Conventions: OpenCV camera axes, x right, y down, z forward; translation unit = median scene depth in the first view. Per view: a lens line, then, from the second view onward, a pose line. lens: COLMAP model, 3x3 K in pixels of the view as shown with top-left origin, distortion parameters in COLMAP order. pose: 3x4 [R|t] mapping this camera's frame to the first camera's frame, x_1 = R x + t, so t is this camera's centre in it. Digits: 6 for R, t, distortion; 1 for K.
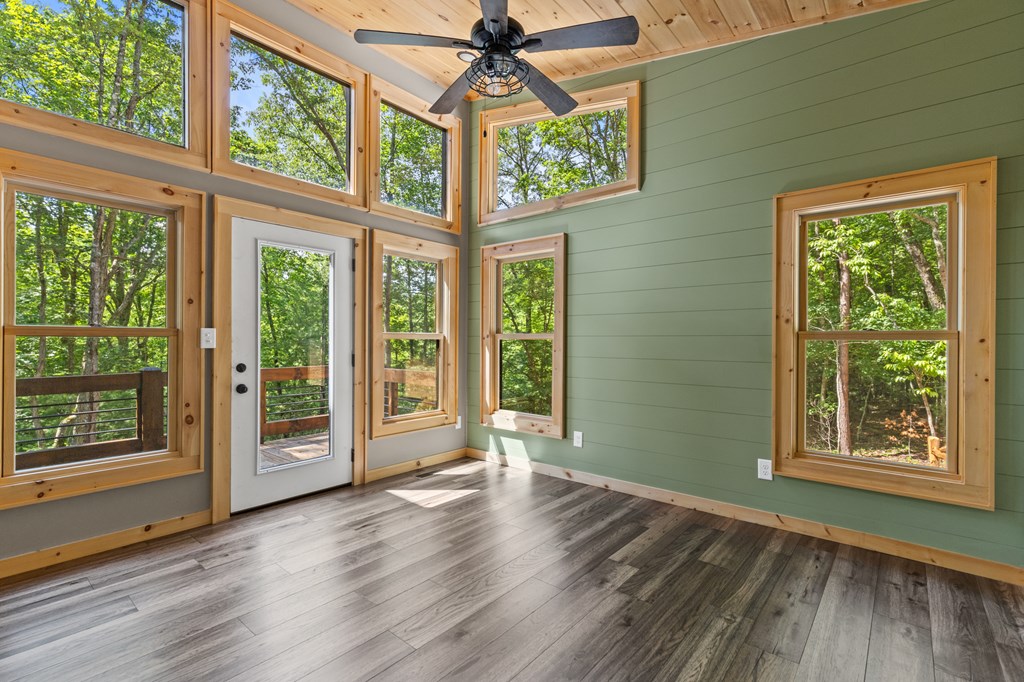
lens RADIAL K [[466.7, 0, 506.5], [0, 466.7, 341.3], [0, 0, 1]] dist [0.003630, 0.000086]
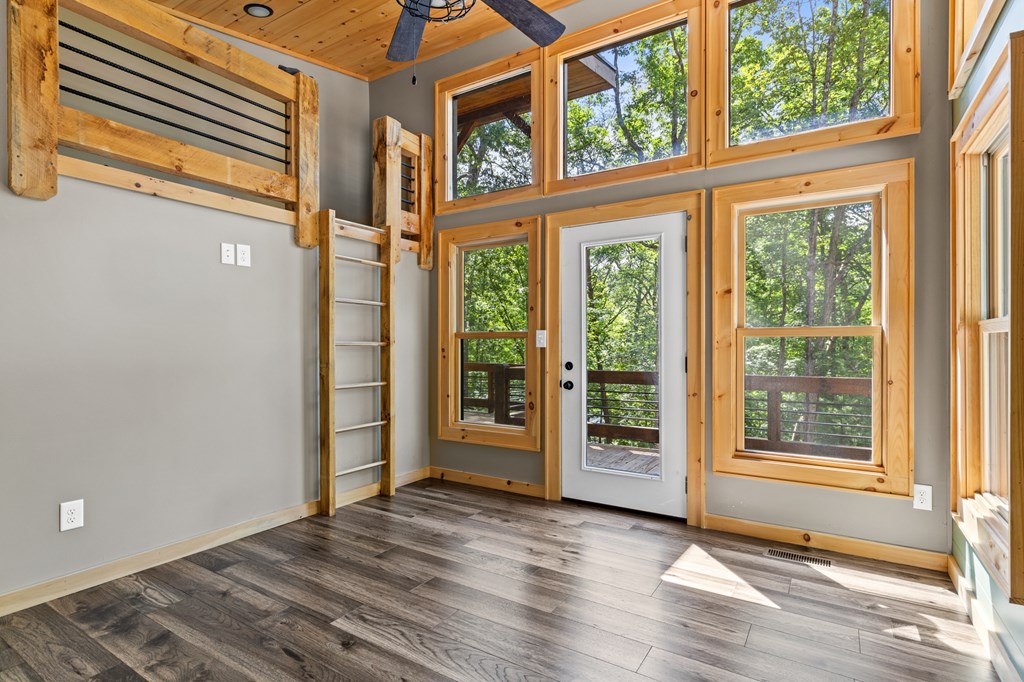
lens RADIAL K [[515.2, 0, 506.2], [0, 515.2, 341.2], [0, 0, 1]] dist [-0.000567, -0.000215]
pose [[0.128574, -0.006225, -0.991680, 0.583545], [0.001467, 0.999980, -0.006086, 0.006618], [0.991699, -0.000673, 0.128581, 0.689657]]
